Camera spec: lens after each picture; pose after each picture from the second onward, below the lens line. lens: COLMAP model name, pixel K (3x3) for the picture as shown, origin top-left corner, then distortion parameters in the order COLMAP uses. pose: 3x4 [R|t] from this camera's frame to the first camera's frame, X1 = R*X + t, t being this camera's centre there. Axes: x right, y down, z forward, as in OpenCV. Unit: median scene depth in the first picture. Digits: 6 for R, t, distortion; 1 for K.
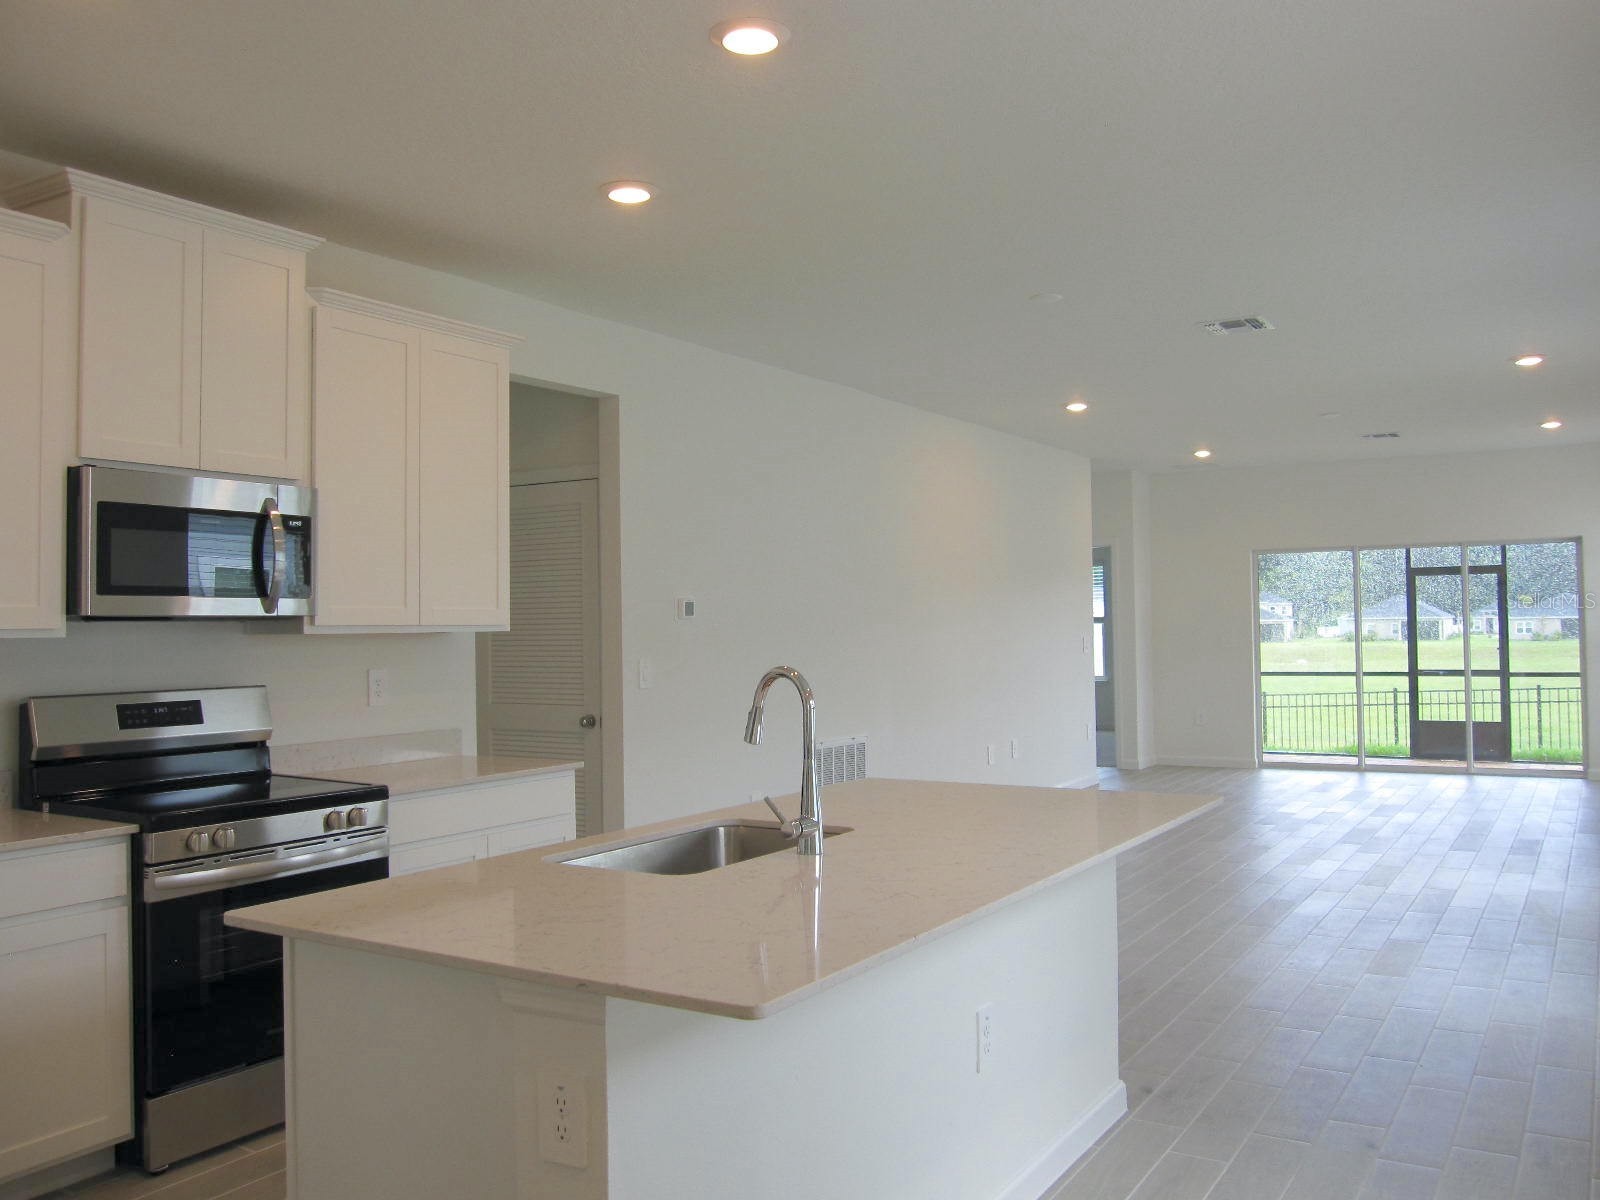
lens RADIAL K [[1329.9, 0, 804.8], [0, 1329.9, 595.3], [0, 0, 1]] dist [-0.070659, 0.048706]
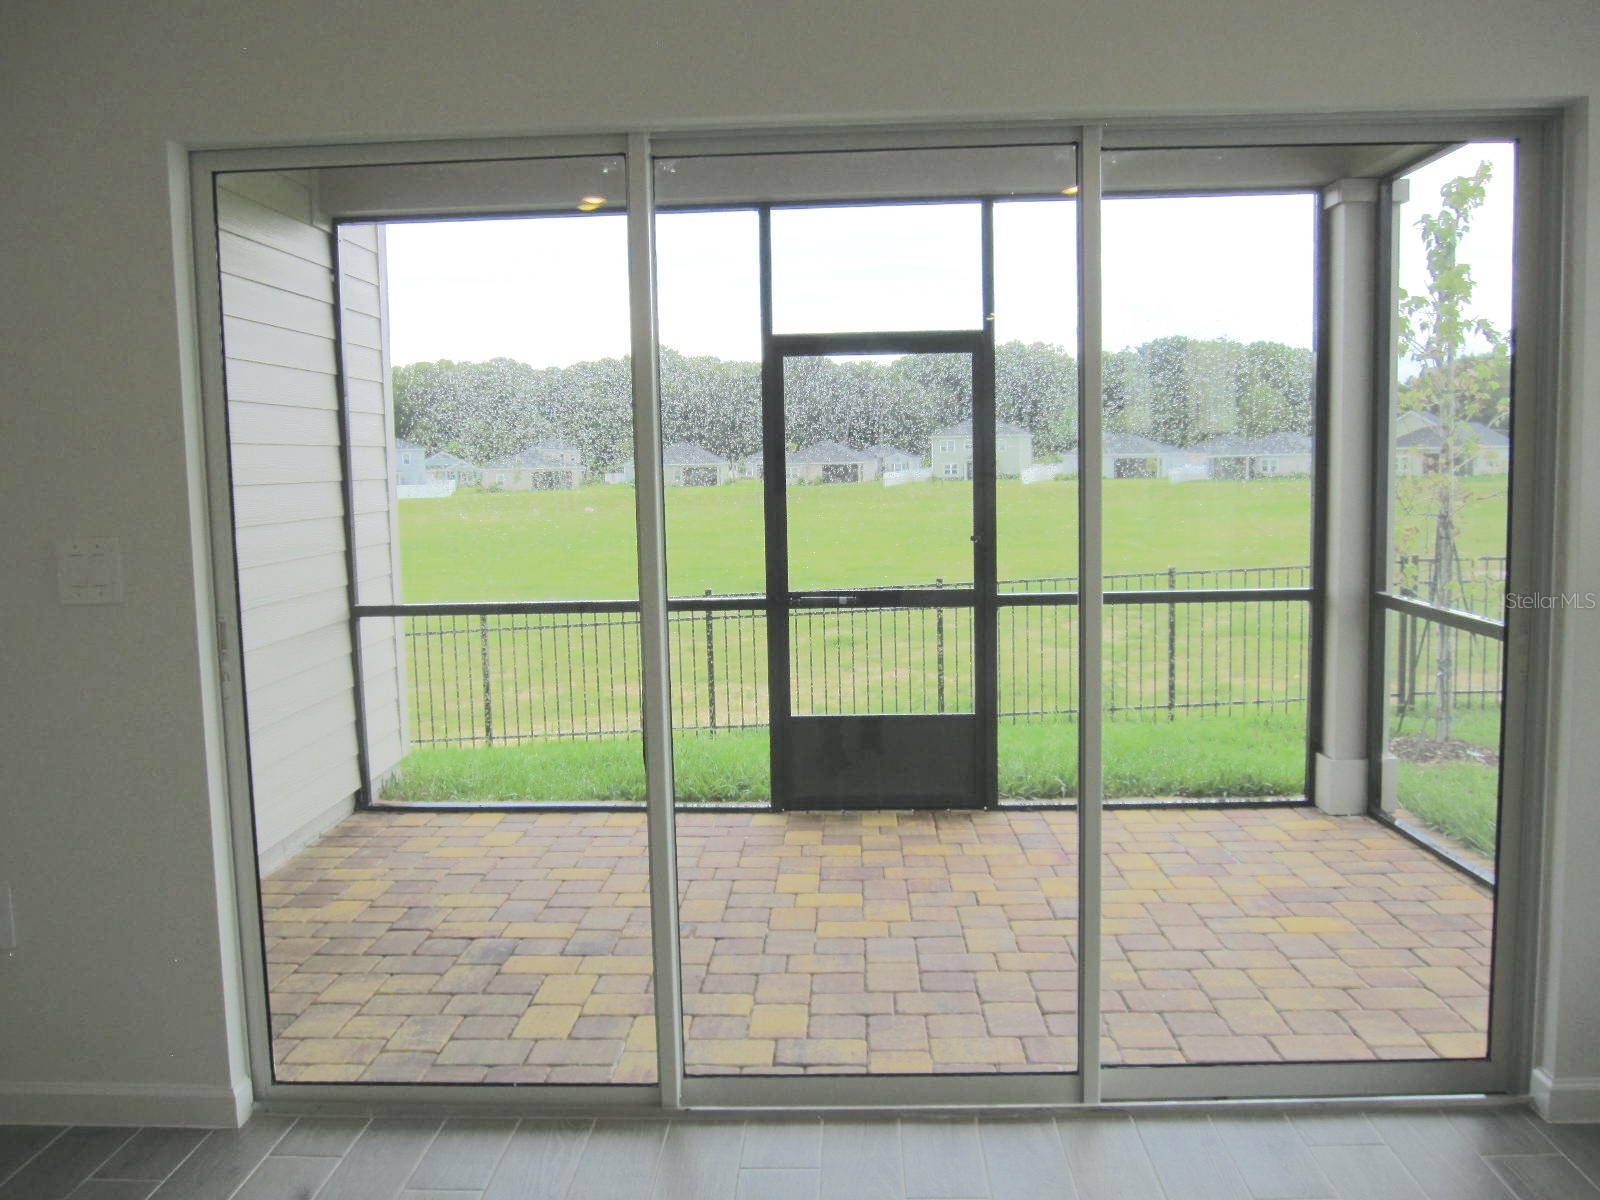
lens RADIAL K [[1329.9, 0, 794.6], [0, 1329.9, 603.7], [0, 0, 1]] dist [-0.070659, 0.048706]
pose [[0.871883, -0.055823, 0.486523, 0.346558], [-0.003253, 0.992800, 0.119743, 0.014659], [-0.489704, -0.105985, 0.865423, 0.827292]]
